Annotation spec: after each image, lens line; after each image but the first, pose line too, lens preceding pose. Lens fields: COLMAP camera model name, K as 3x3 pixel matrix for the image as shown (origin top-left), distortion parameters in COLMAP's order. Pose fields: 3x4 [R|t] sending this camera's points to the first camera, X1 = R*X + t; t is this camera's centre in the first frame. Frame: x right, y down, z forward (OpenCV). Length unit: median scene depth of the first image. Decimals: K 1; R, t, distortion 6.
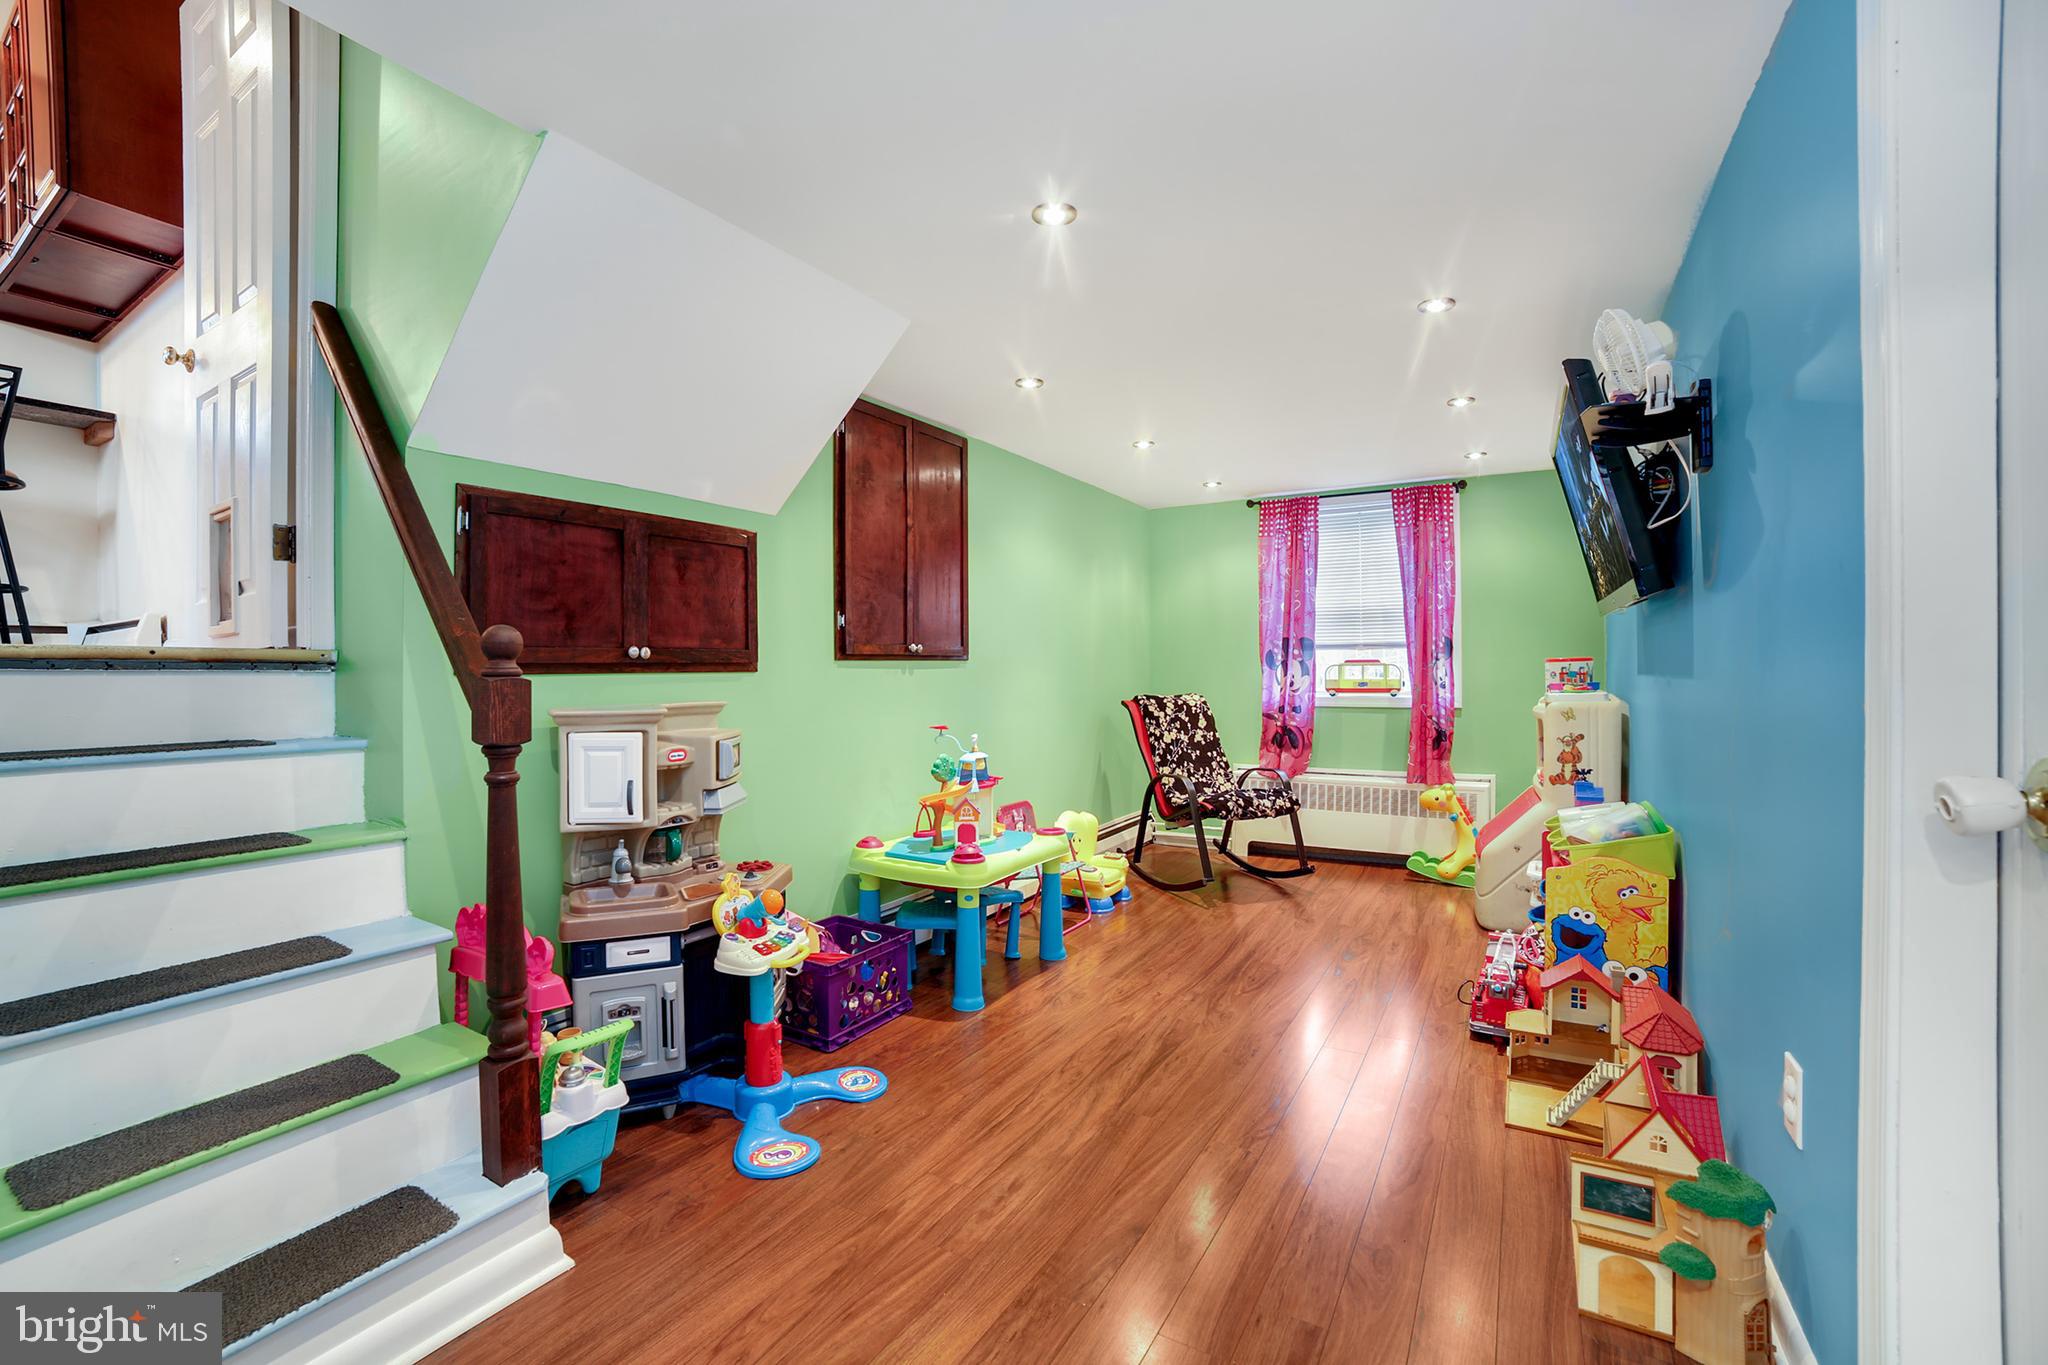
lens RADIAL K [[853.8, 0, 1030.4], [0, 853.8, 666.4], [0, 0, 1]] dist [-0.102489, 0.035421]
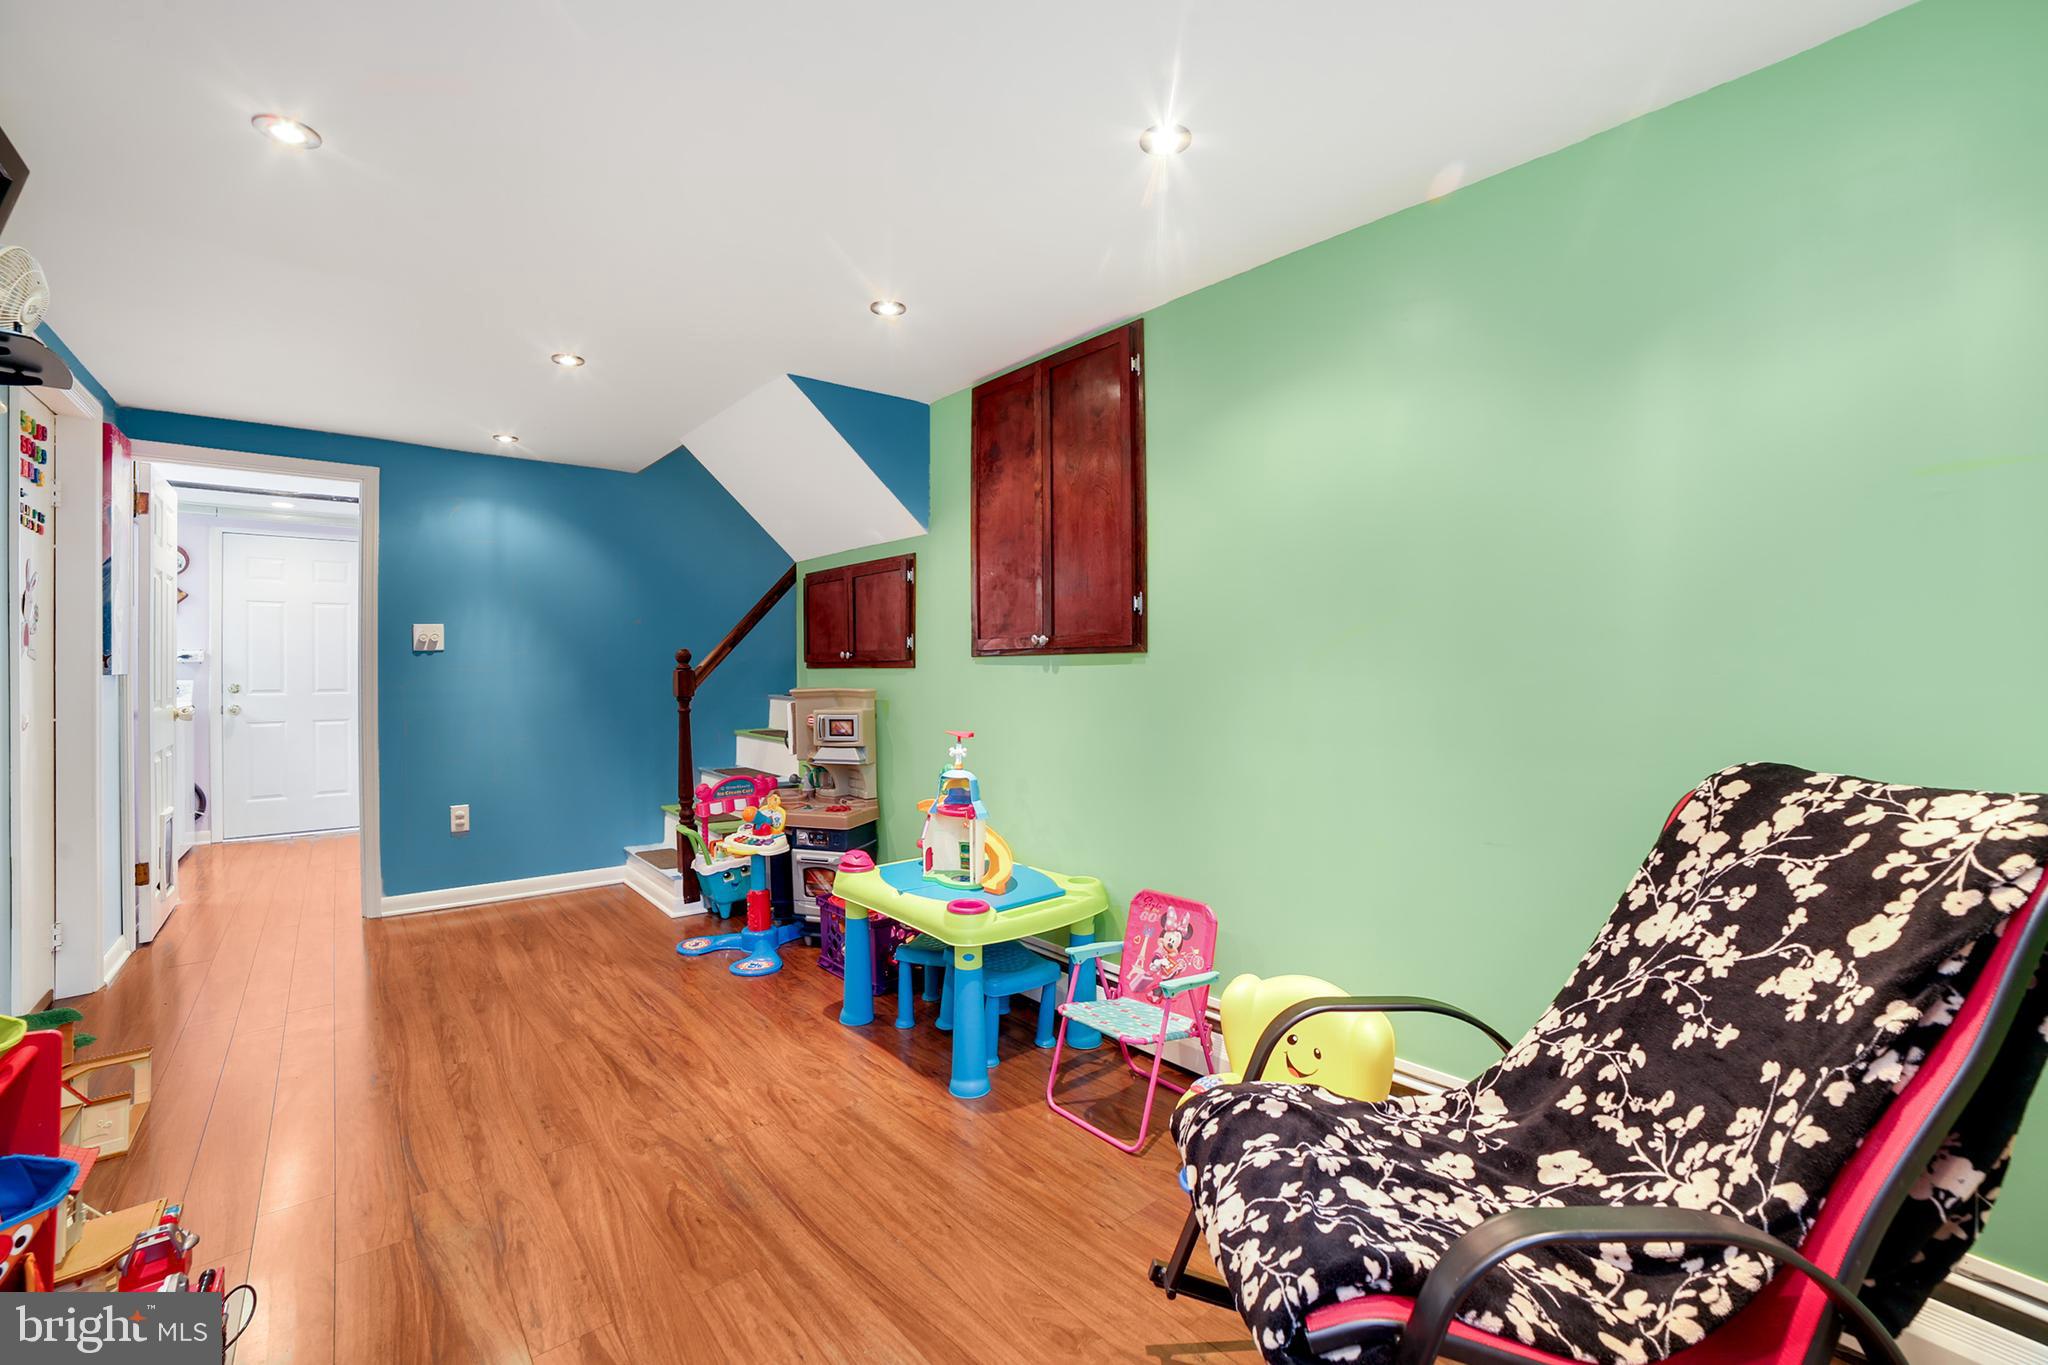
lens RADIAL K [[853.8, 0, 1030.4], [0, 853.8, 666.4], [0, 0, 1]] dist [-0.102489, 0.035421]
pose [[-0.317343, 0.001730, -0.948309, 0.746824], [0.004627, 0.999989, 0.000276, 0.002814], [0.948300, -0.004300, -0.317347, 1.453709]]
